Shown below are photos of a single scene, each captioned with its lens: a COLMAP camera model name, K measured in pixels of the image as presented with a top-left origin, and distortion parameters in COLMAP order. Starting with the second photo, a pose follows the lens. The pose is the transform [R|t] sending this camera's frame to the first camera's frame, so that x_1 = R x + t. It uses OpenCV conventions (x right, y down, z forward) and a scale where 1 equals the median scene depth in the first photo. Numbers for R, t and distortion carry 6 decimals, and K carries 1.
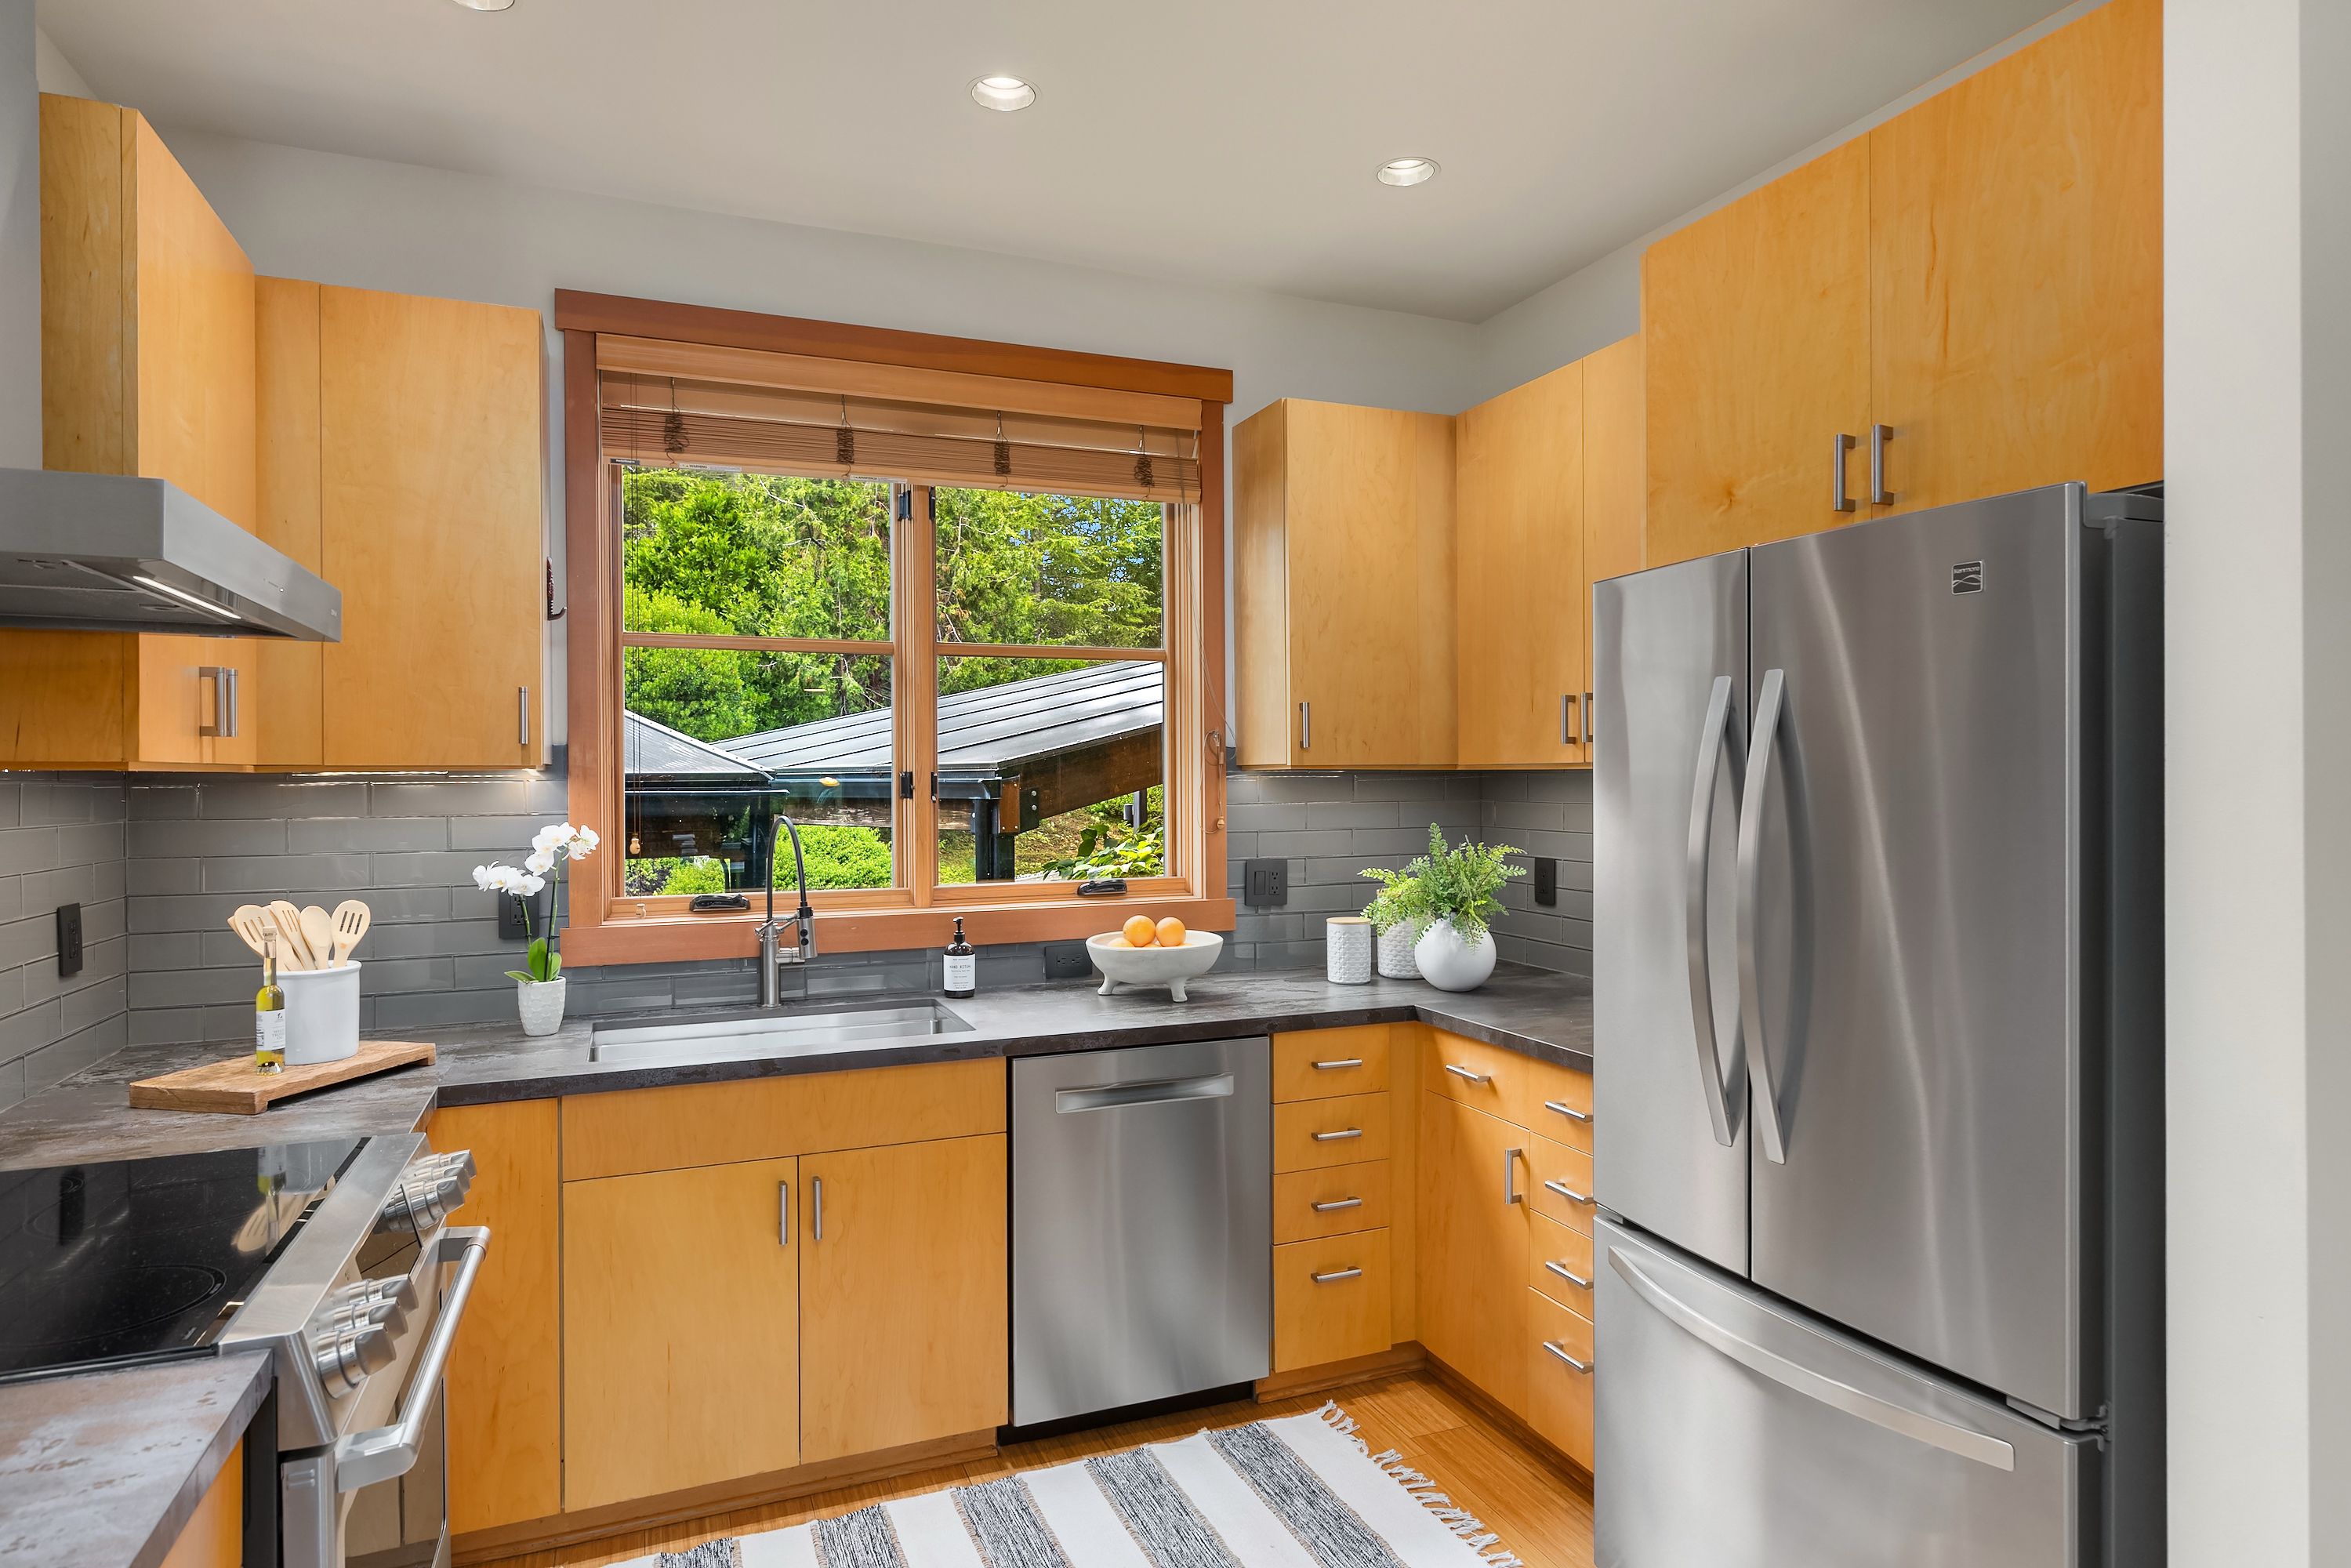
lens RADIAL K [[1295.6, 0, 1141.5], [0, 1295.6, 791.8], [0, 0, 1]] dist [0.000828, 0.002317]
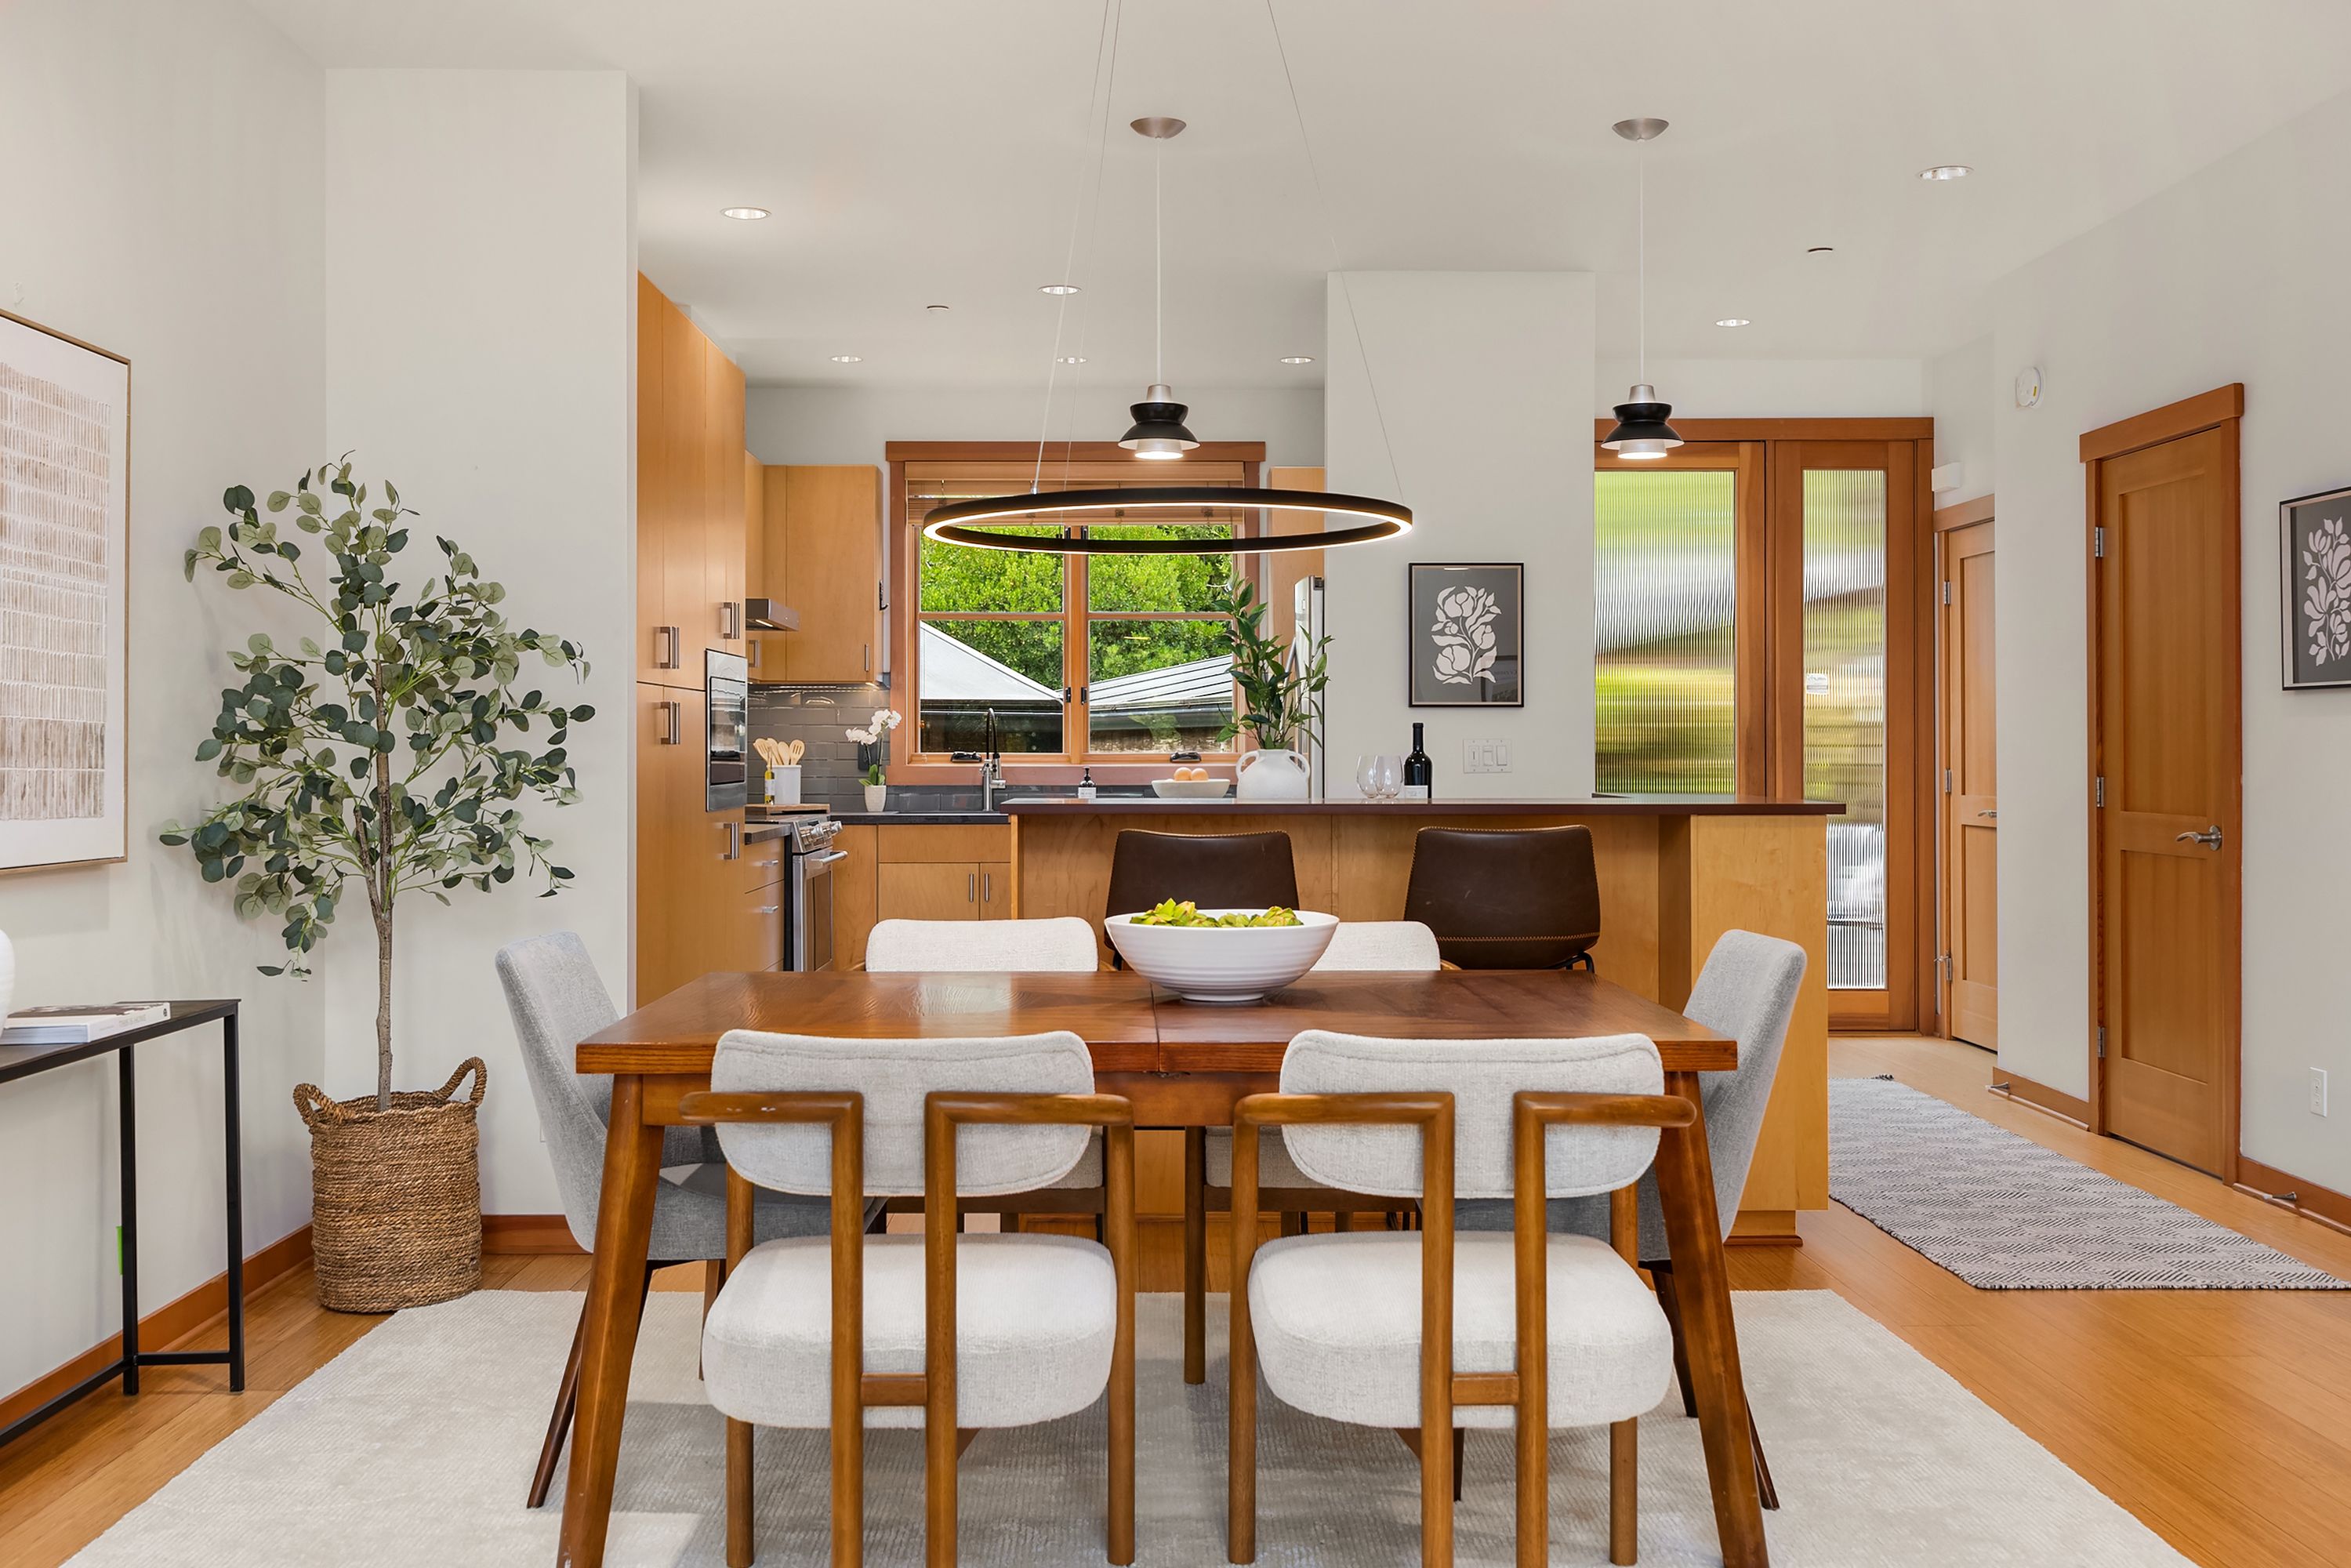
lens RADIAL K [[2262.5, 0, 1092.6], [0, 2262.5, 732.7], [0, 0, 1]] dist [0.007421, 0.000000]
pose [[0.927237, -0.000303, -0.374475, 1.173773], [-0.007677, 0.999774, -0.019819, 0.125905], [0.374397, 0.021252, 0.927025, -2.150296]]
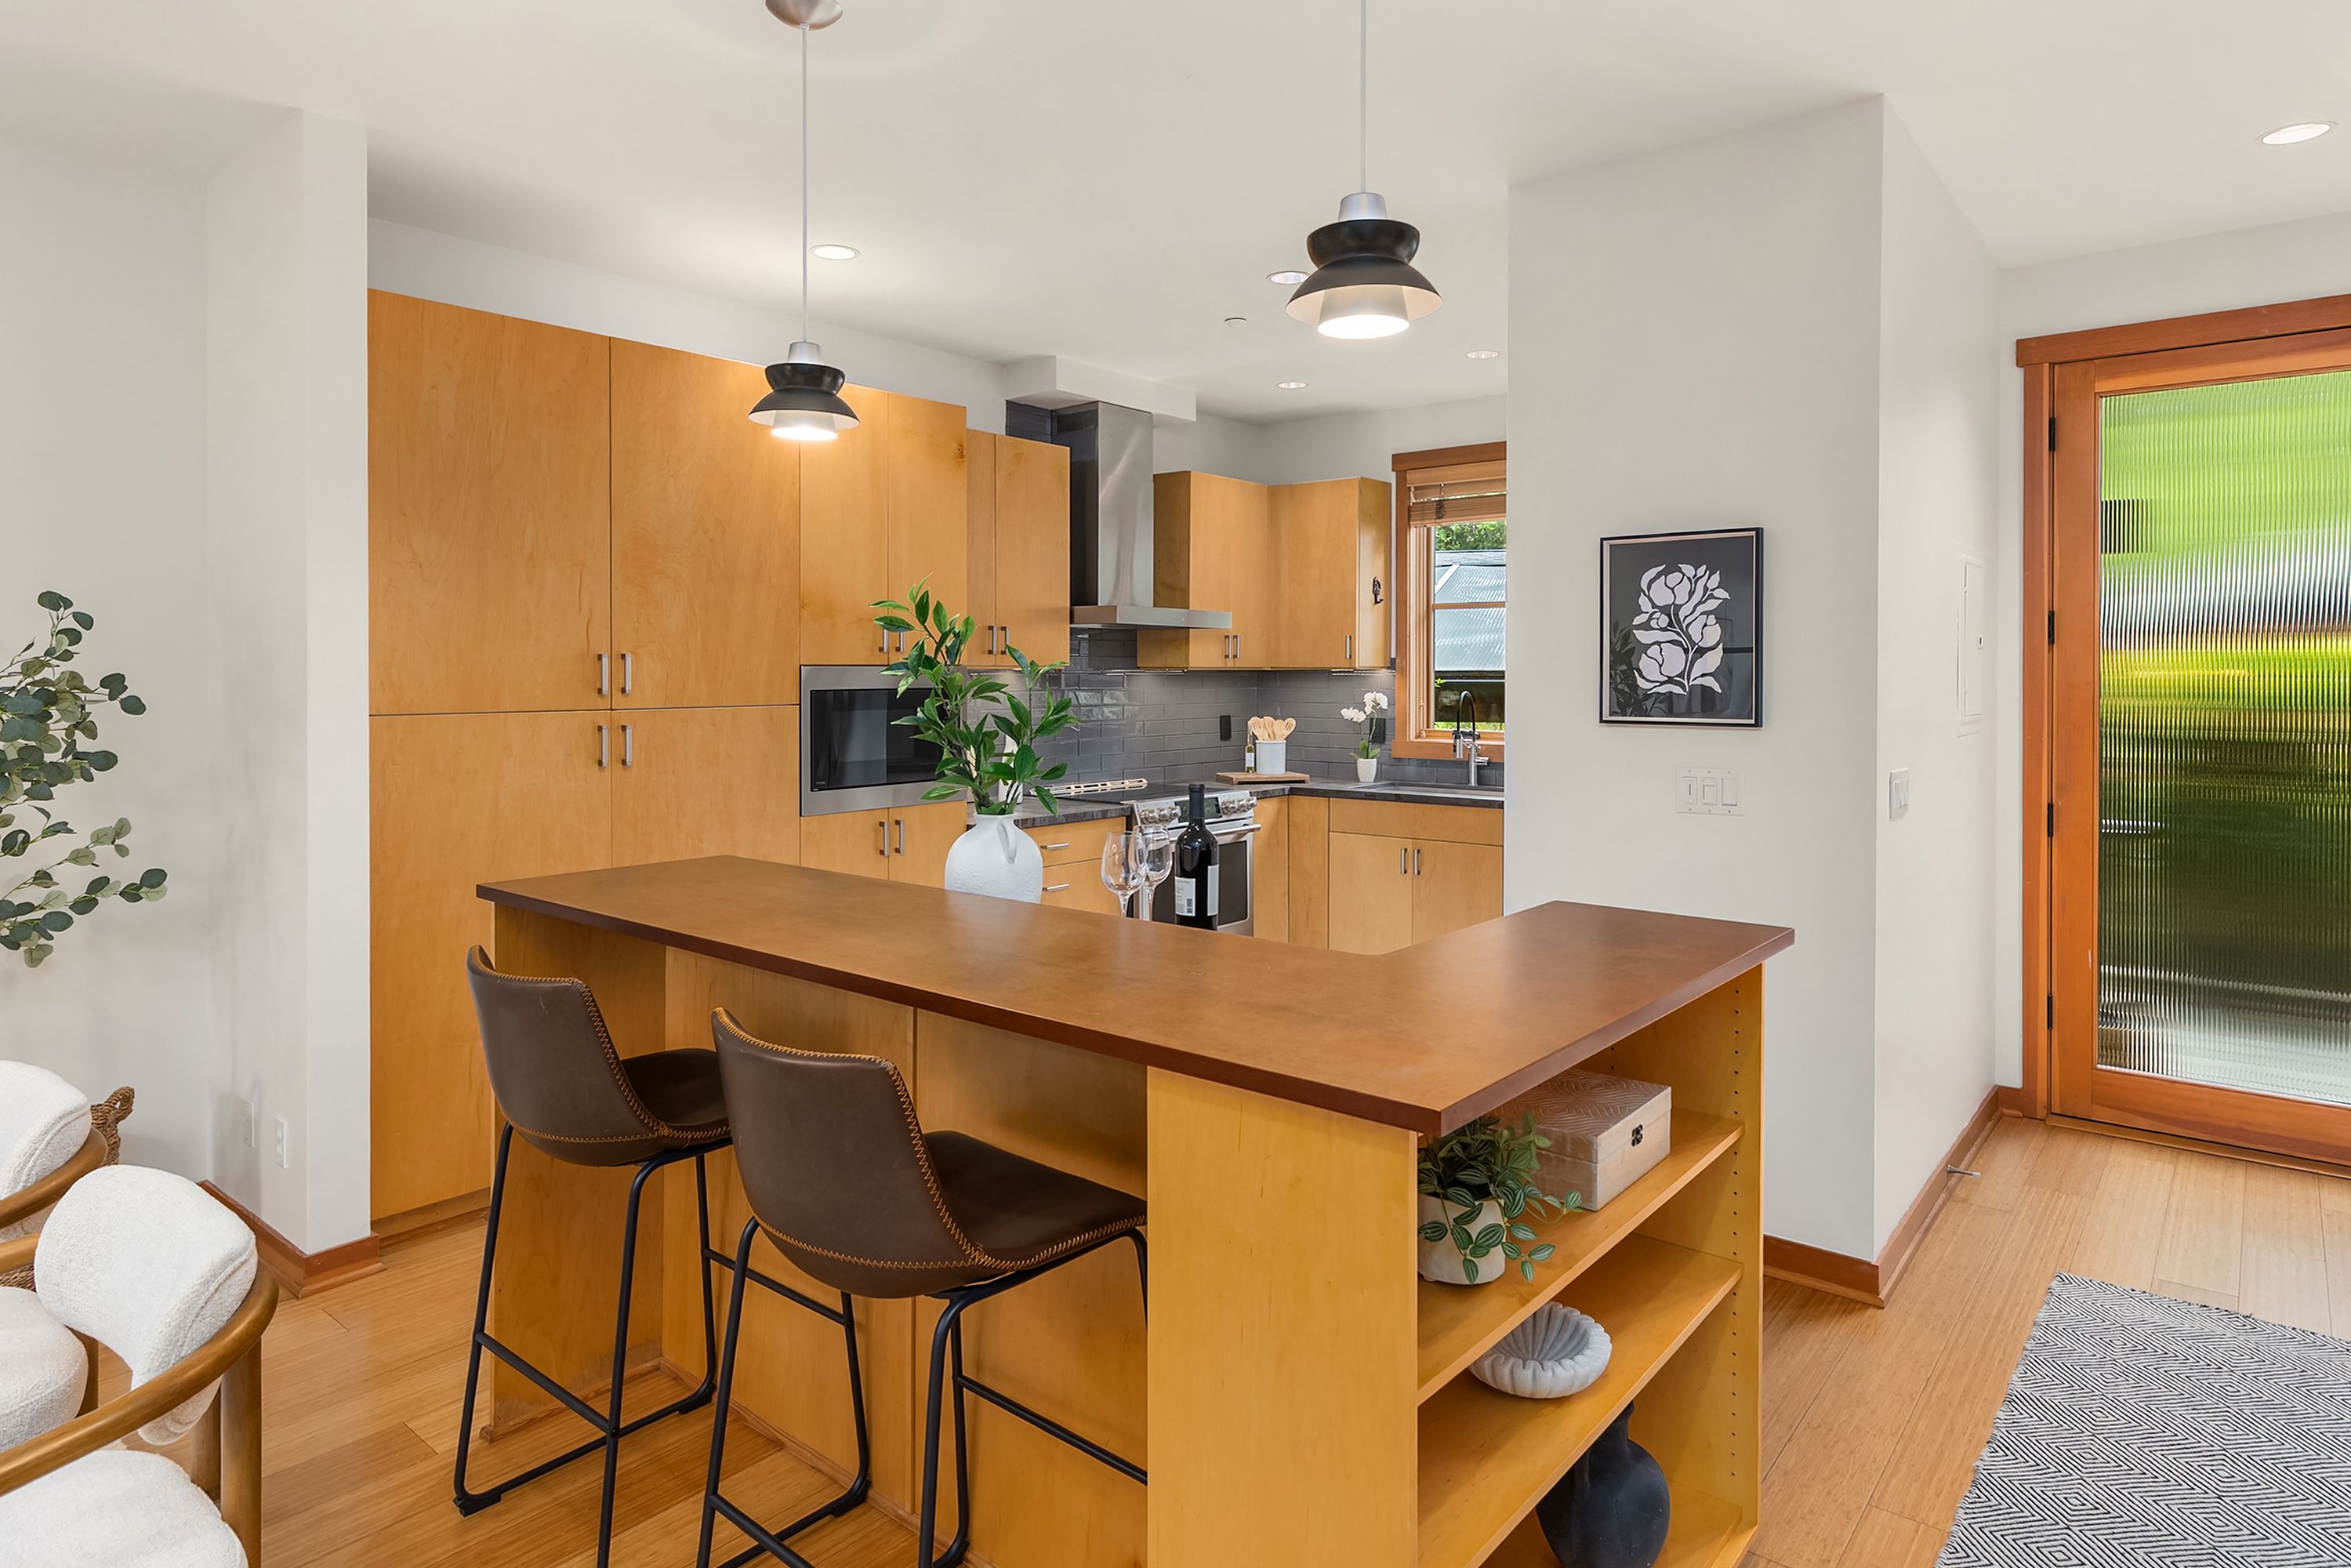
lens RADIAL K [[1295.6, 0, 1117.9], [0, 1295.6, 691.8], [0, 0, 1]] dist [0.000828, 0.002317]
pose [[0.450000, 0.017628, -0.892855, 1.389911], [-0.013915, 0.999822, 0.012726, 0.000412], [0.892920, 0.006697, 0.450165, -0.446422]]
